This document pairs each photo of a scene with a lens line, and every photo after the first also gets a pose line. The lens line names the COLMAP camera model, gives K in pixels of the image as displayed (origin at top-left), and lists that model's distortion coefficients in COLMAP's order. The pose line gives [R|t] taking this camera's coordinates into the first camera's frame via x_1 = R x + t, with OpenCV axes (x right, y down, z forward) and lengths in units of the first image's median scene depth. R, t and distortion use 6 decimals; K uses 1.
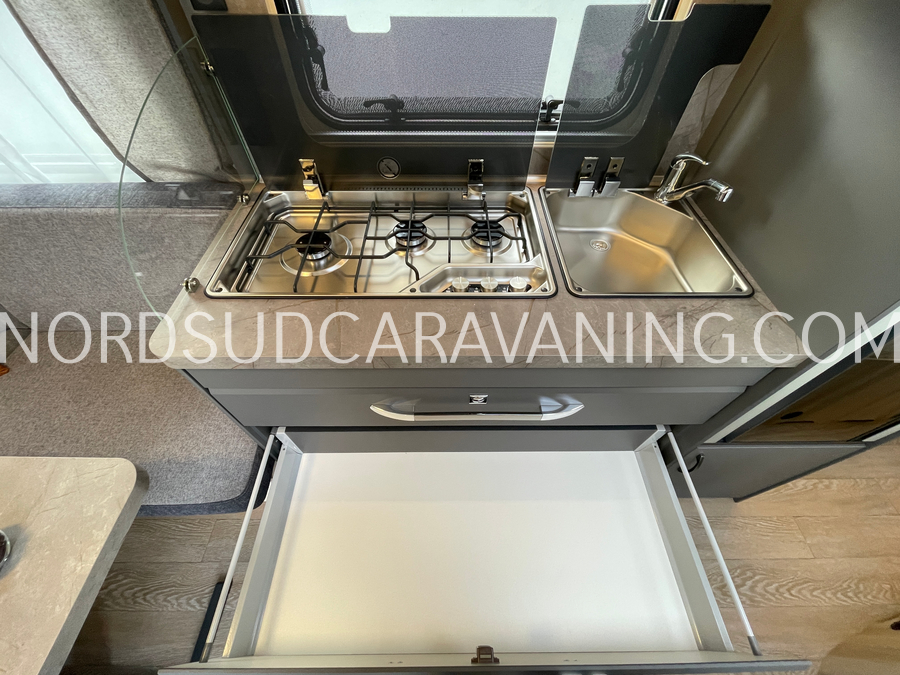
lens RADIAL K [[361.9, 0, 449.9], [0, 361.9, 333.2], [0, 0, 1]] dist [-0.002208, -0.000800]
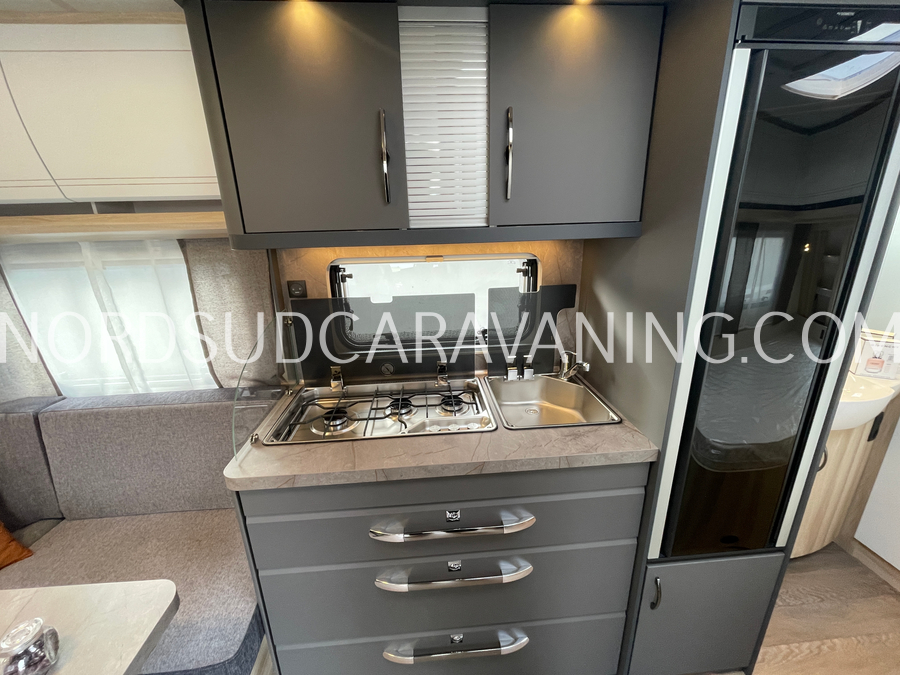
lens RADIAL K [[362.3, 0, 449.4], [0, 362.3, 333.5], [0, 0, 1]] dist [-0.000320, -0.002009]
pose [[0.997063, -0.047731, 0.059891, 0.016083], [0.073443, 0.817613, -0.571065, 0.354048], [-0.021710, 0.573786, 0.818717, -0.408478]]
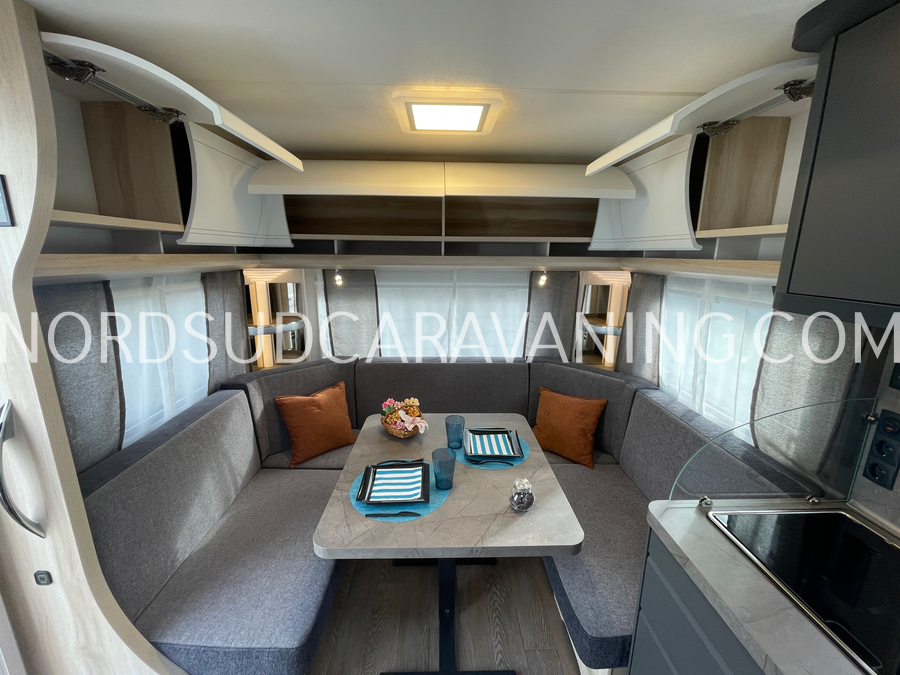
lens RADIAL K [[361.9, 0, 449.9], [0, 361.9, 333.2], [0, 0, 1]] dist [-0.002208, -0.000800]
pose [[0.027658, 0.211093, -0.977075, 0.395297], [-0.789839, 0.603718, 0.108073, 0.084105], [0.612691, 0.768742, 0.183427, -0.296613]]
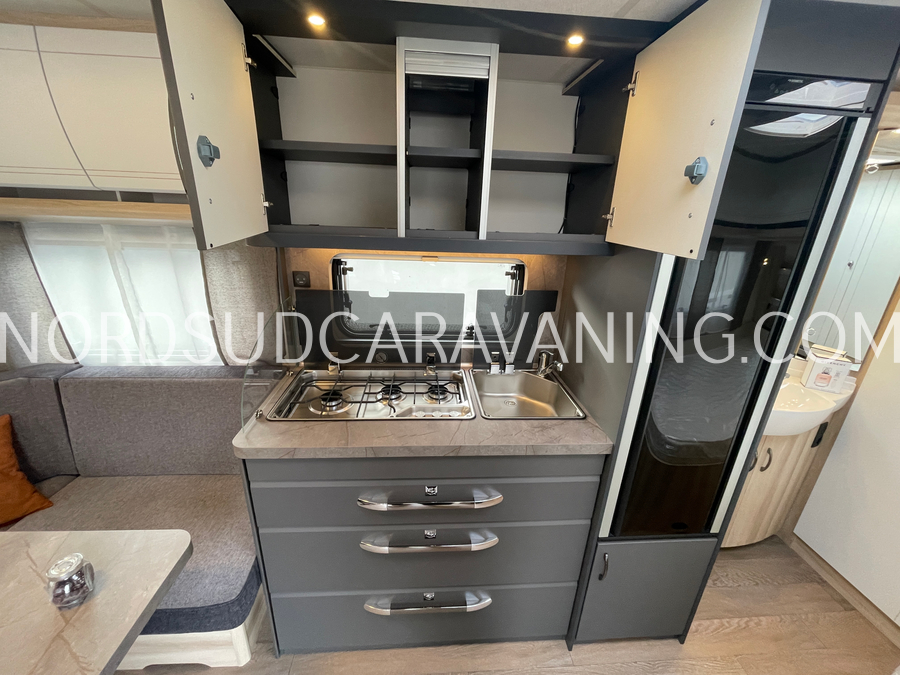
lens RADIAL K [[362.3, 0, 449.4], [0, 362.3, 333.5], [0, 0, 1]] dist [-0.000320, -0.002009]
pose [[0.997367, 0.010420, 0.071762, 0.034767], [0.029563, 0.845222, -0.533597, 0.395085], [-0.066215, 0.534314, 0.842689, -0.562699]]
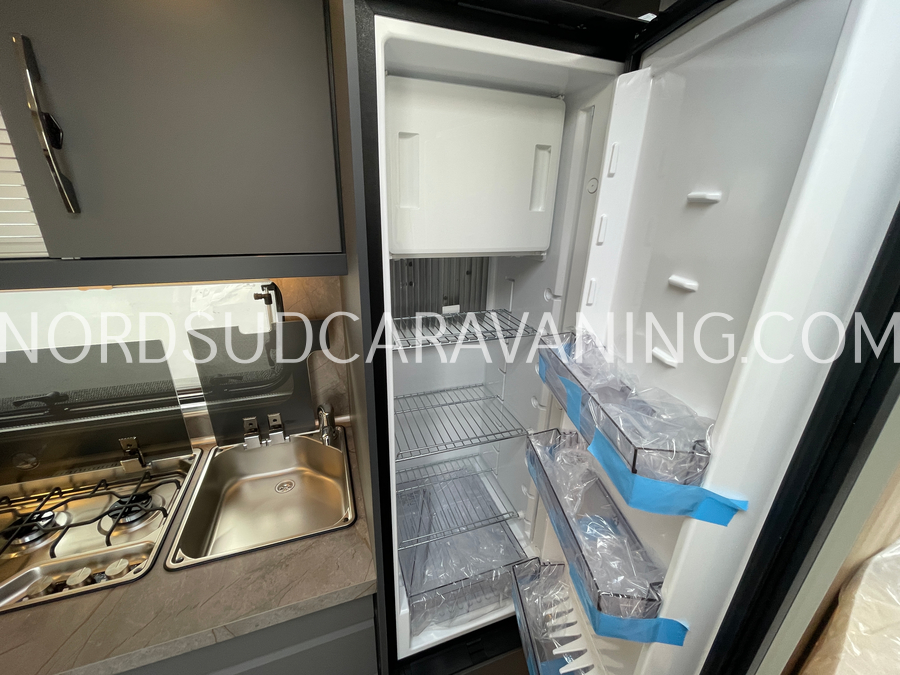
lens RADIAL K [[360.7, 0, 450.1], [0, 360.7, 333.8], [0, 0, 1]] dist [-0.003445, -0.000792]
pose [[0.944590, -0.092702, 0.314891, 0.685218], [0.242213, 0.844291, -0.478022, 0.006871], [-0.221546, 0.527805, 0.819963, -0.267528]]
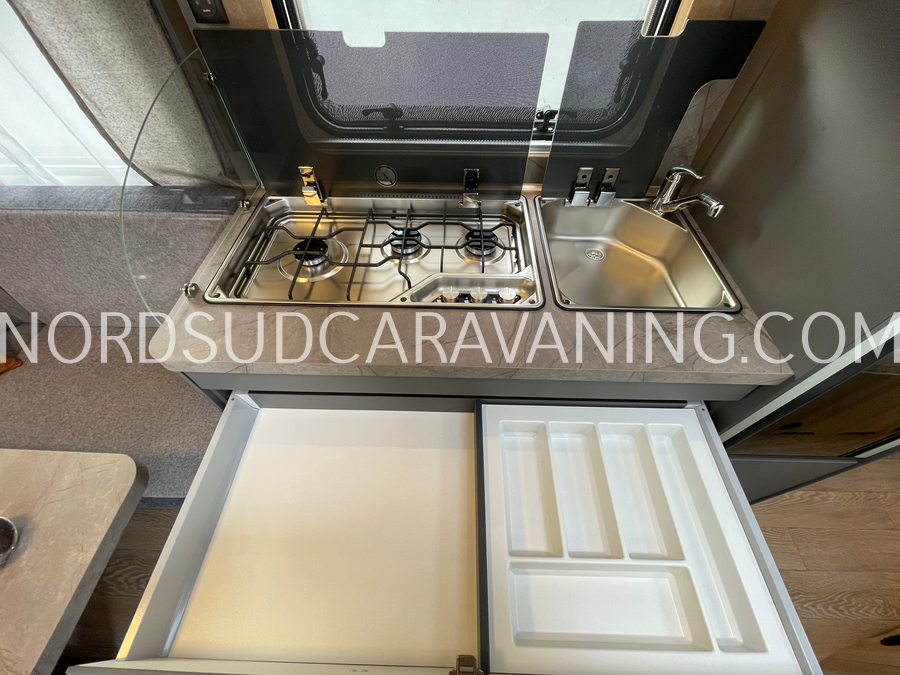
lens RADIAL K [[361.9, 0, 449.9], [0, 361.9, 333.2], [0, 0, 1]] dist [-0.002208, -0.000800]
pose [[0.999478, 0.022750, -0.022923, 0.046300], [-0.022484, 0.999678, 0.011790, -0.031952], [0.023184, -0.011268, 0.999668, -0.018923]]
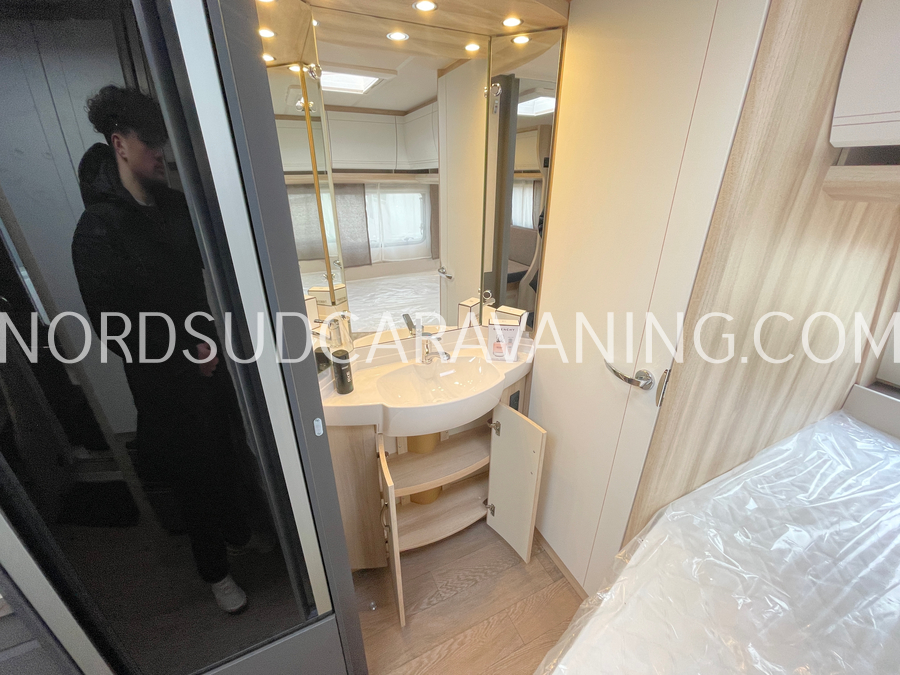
lens RADIAL K [[361.9, 0, 449.9], [0, 361.9, 333.2], [0, 0, 1]] dist [-0.002208, -0.000800]
pose [[0.908082, -0.170028, 0.382723, 1.326171], [0.330618, 0.851997, -0.405946, 0.177280], [-0.257057, 0.495168, 0.829898, -0.311026]]
